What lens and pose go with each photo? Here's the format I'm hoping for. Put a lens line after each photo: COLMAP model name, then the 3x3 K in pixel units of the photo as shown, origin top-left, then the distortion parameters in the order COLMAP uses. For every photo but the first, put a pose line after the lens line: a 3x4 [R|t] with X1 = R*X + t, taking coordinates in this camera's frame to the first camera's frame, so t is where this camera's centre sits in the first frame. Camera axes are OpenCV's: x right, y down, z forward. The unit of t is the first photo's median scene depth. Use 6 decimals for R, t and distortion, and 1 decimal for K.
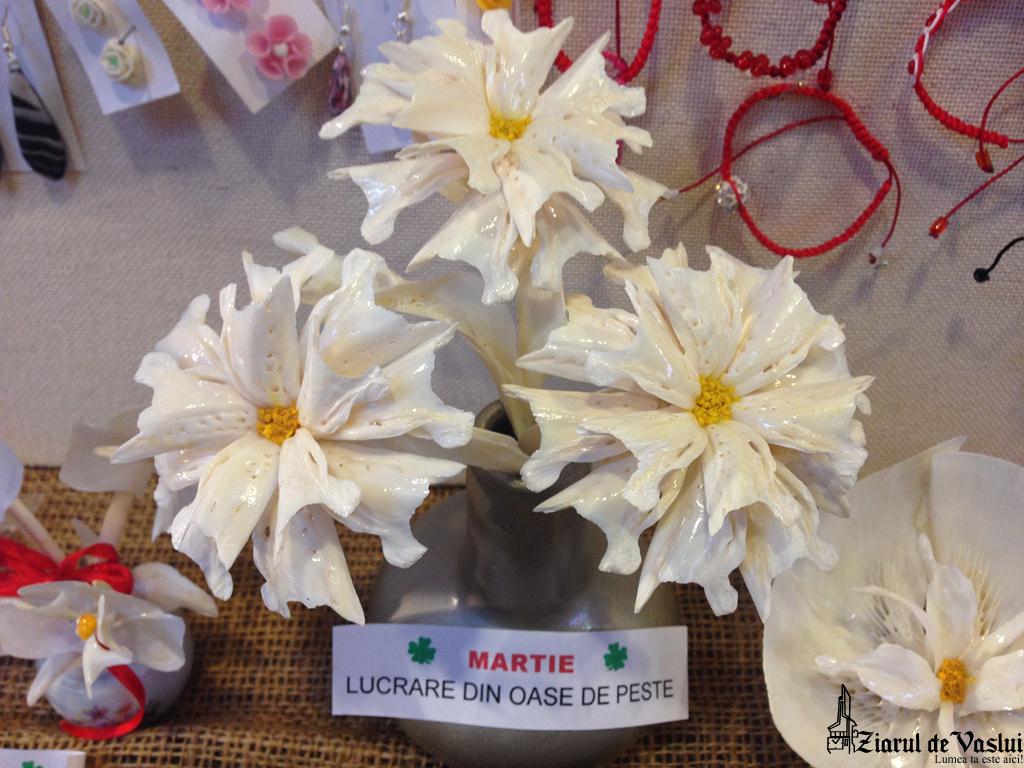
lens RADIAL K [[964.4, 0, 514.0], [0, 964.4, 385.5], [0, 0, 1]] dist [0.034695, 0.000000]
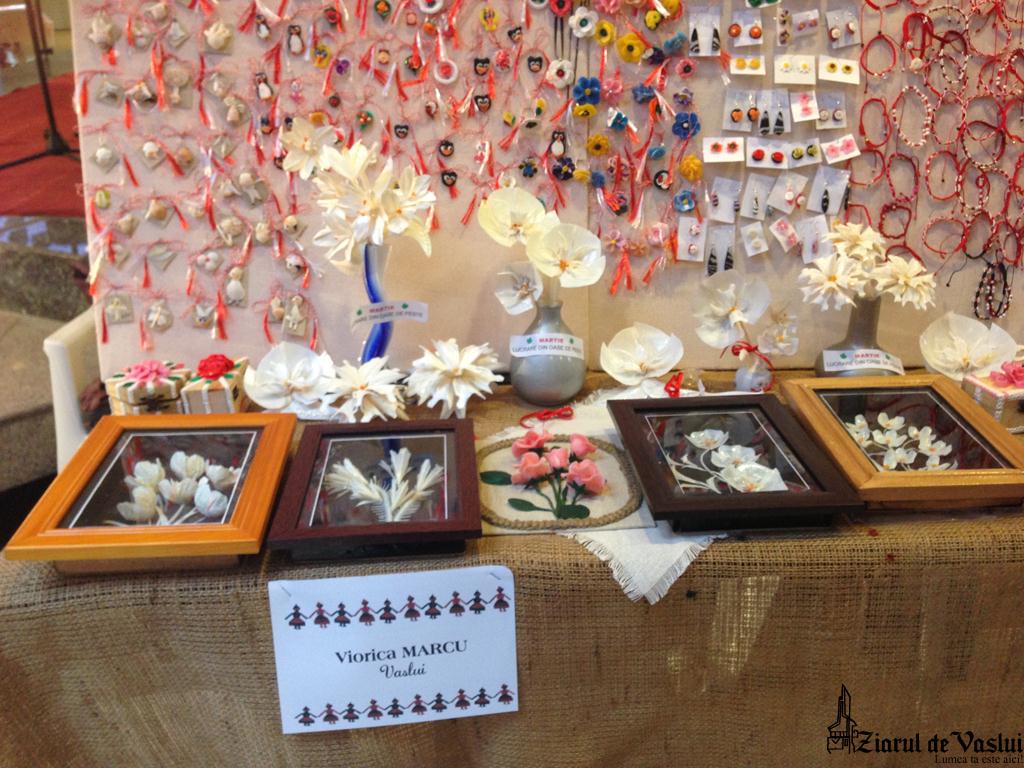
lens RADIAL K [[964.4, 0, 508.4], [0, 964.4, 384.0], [0, 0, 1]] dist [0.034695, 0.000000]
pose [[0.998026, -0.028600, 0.055912, -1.855961], [0.050473, 0.895047, -0.443107, 2.253315], [-0.037371, 0.445054, 0.894723, -2.795317]]
